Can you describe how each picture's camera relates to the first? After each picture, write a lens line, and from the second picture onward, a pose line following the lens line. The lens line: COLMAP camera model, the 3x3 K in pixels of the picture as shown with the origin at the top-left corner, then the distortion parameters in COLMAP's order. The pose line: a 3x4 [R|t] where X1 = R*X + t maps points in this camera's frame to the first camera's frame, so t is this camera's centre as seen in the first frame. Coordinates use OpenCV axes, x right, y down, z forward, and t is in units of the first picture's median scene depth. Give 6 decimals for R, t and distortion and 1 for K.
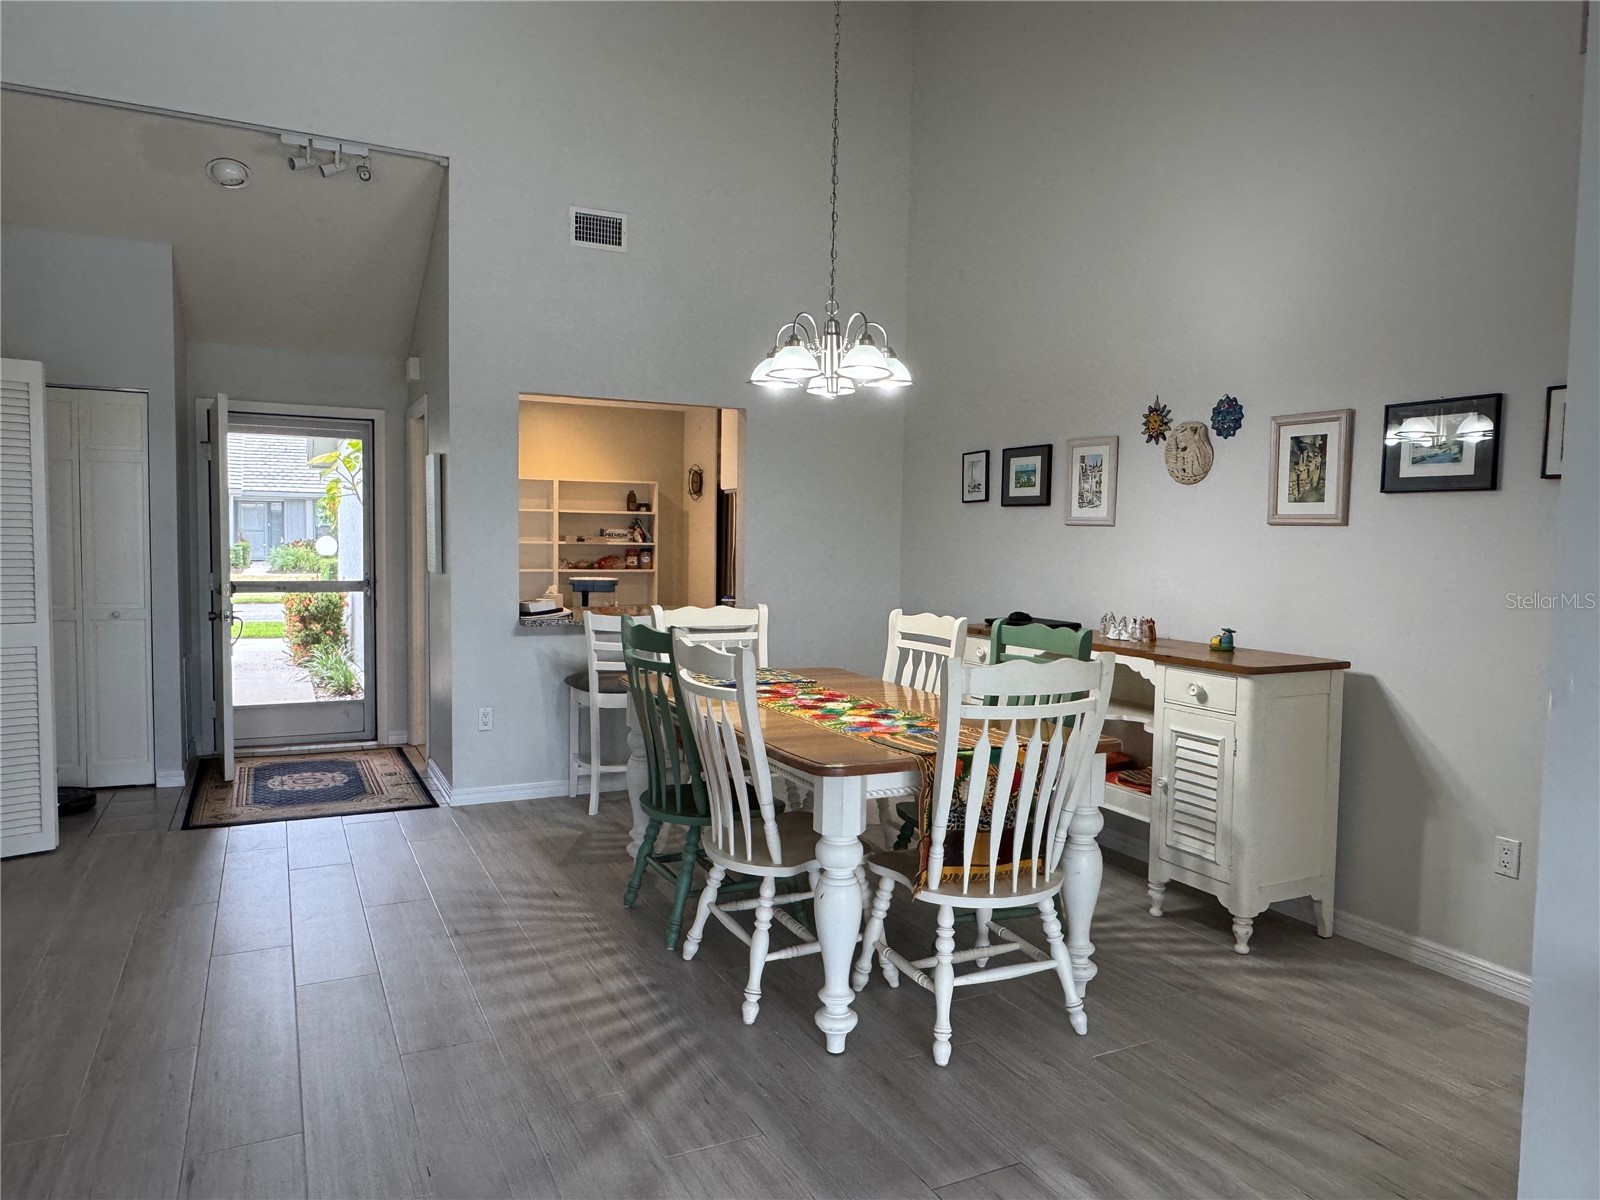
lens RADIAL K [[1094.0, 0, 800.0], [0, 1094.0, 600.0], [0, 0, 1]] dist [0.084327, 0.000011]
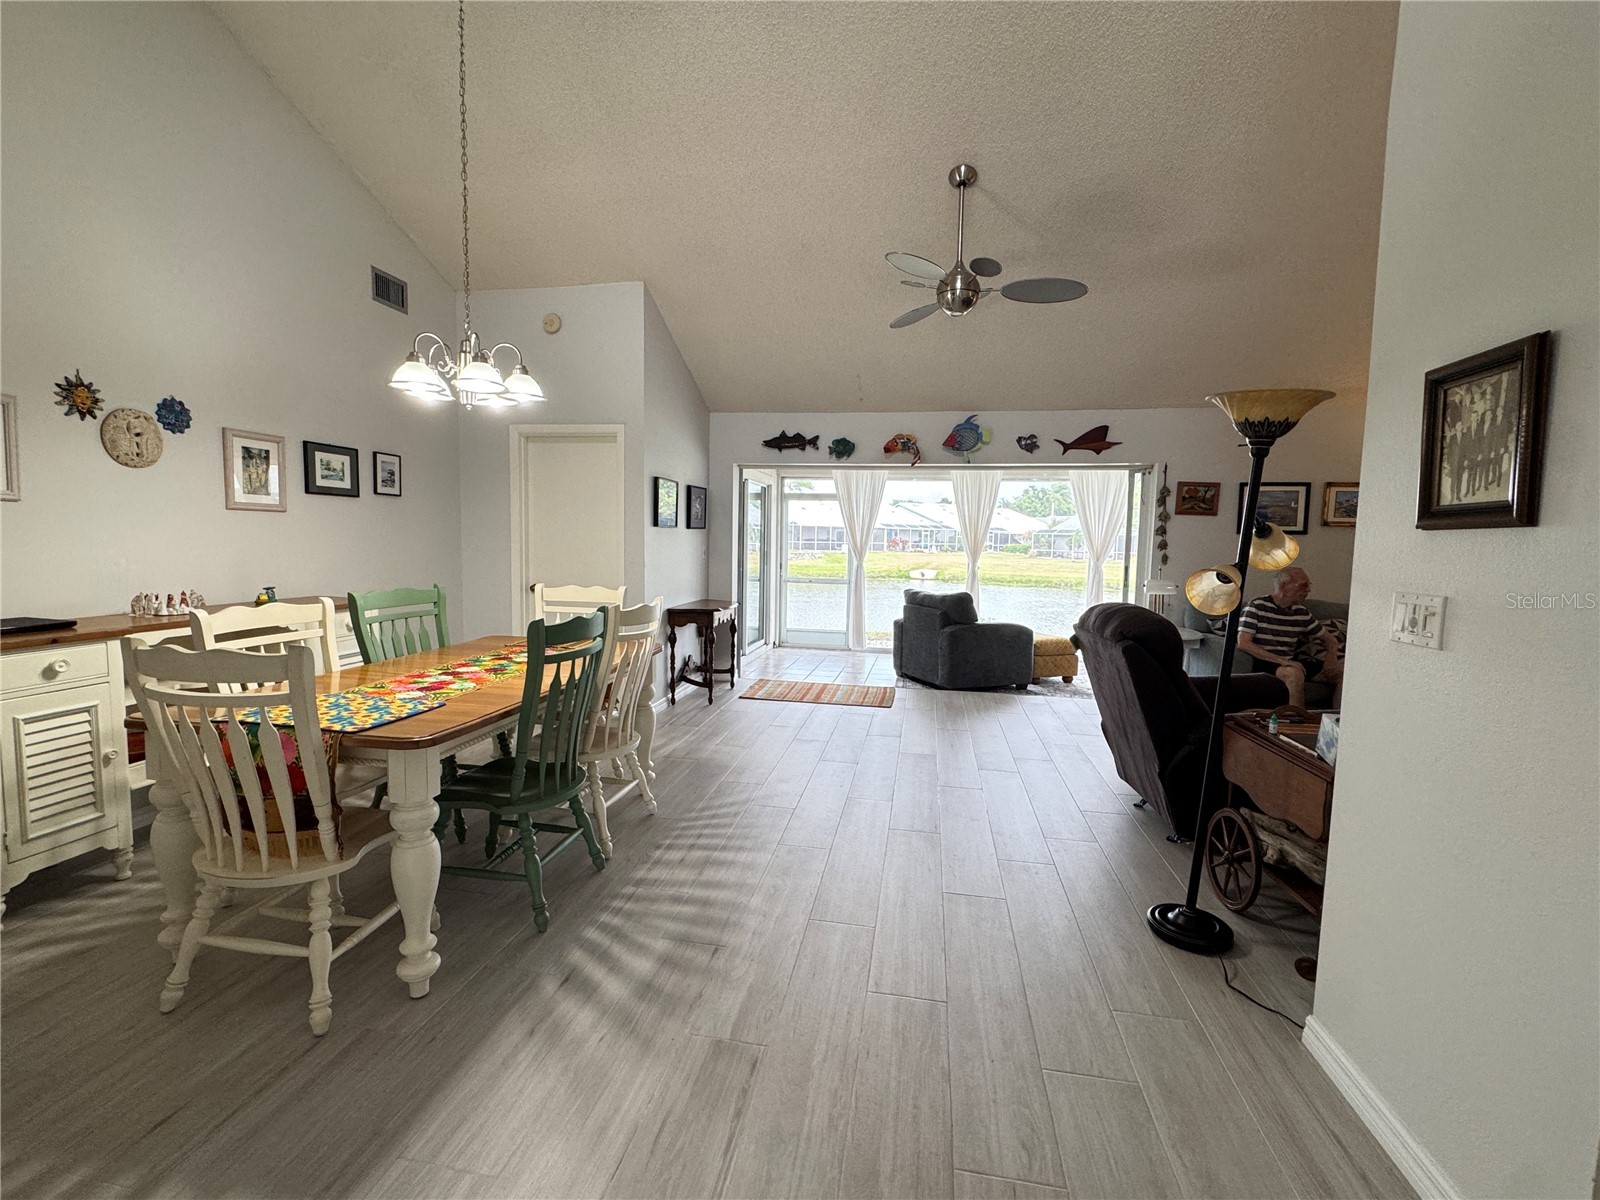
lens RADIAL K [[696.9, 0, 800.0], [0, 696.9, 600.0], [0, 0, 1]] dist [-0.000357, -0.000107]
pose [[-0.804987, -0.085050, 0.587165, -0.661149], [0.005056, 0.988653, 0.150135, -0.085124], [-0.593271, 0.123825, -0.795422, 1.327846]]
